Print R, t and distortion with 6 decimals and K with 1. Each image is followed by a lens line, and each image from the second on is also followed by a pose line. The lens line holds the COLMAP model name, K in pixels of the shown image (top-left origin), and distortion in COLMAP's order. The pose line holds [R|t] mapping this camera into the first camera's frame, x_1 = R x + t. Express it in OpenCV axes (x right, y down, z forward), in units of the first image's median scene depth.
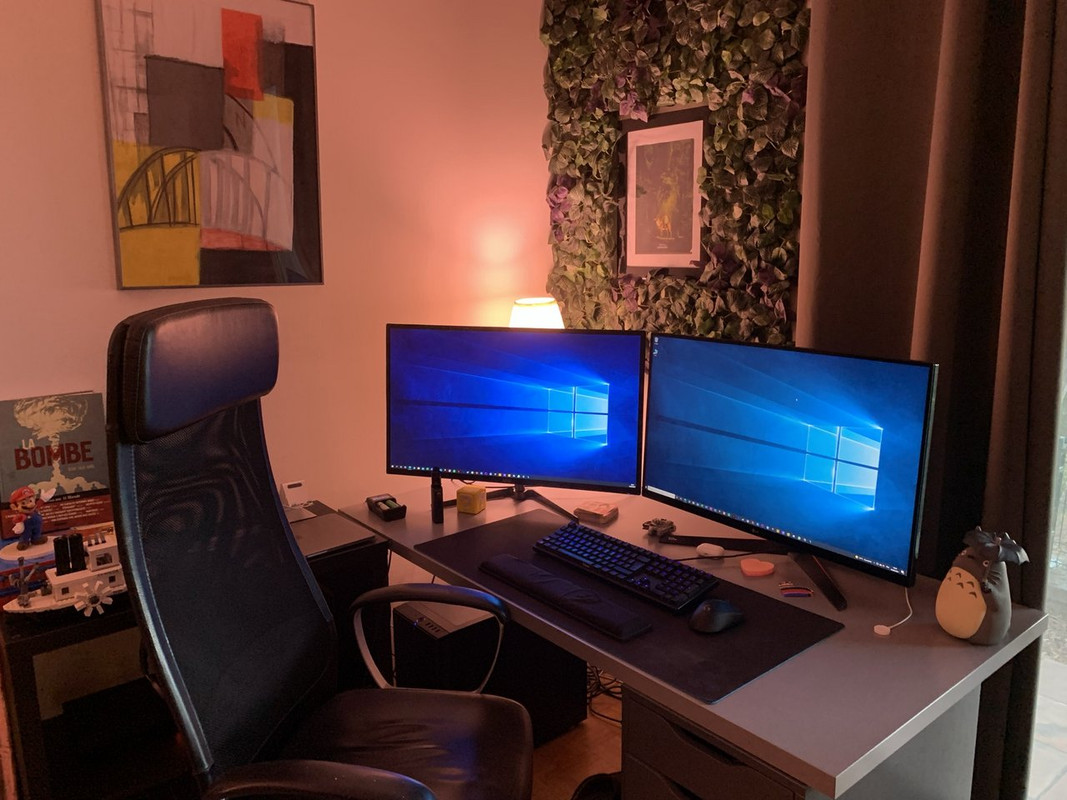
lens RADIAL K [[809.2, 0, 533.5], [0, 809.2, 400.0], [0, 0, 1]] dist [-0.002416, -0.000394]
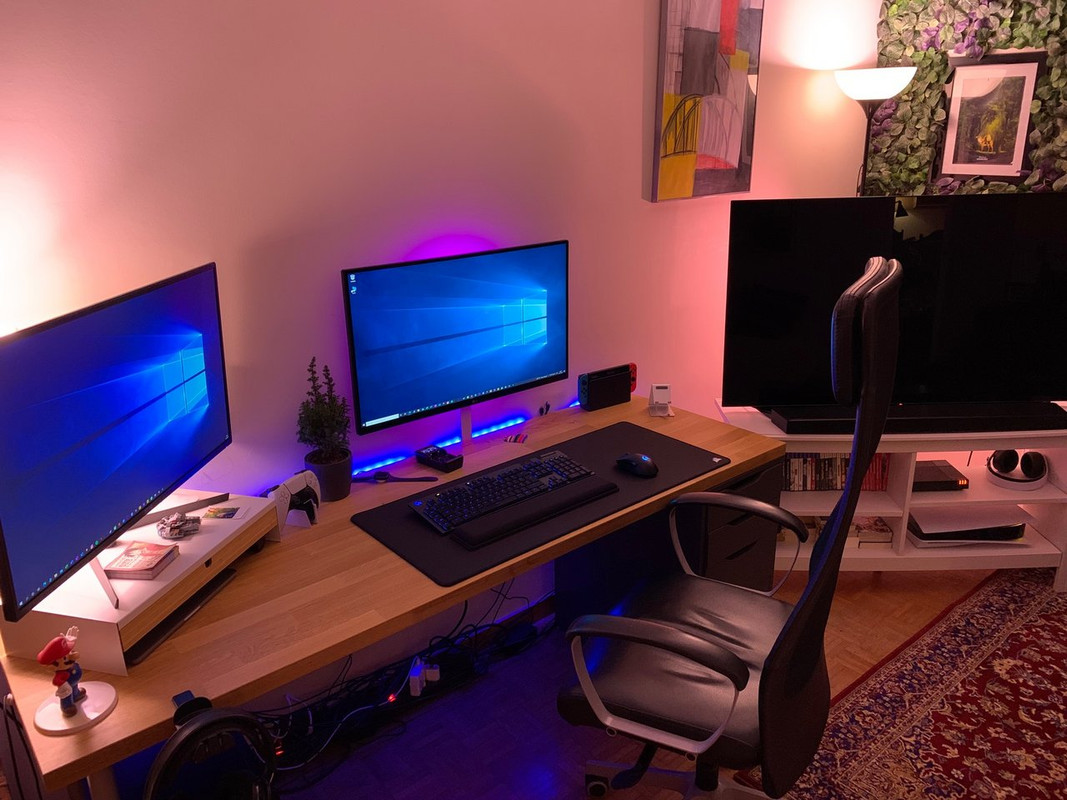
lens RADIAL K [[809.2, 0, 533.5], [0, 809.2, 400.0], [0, 0, 1]] dist [-0.002416, -0.000394]
pose [[0.999636, -0.020691, 0.017297, -0.707158], [0.018093, 0.990157, 0.138788, 0.004717], [-0.019999, -0.138425, 0.990171, -0.405101]]
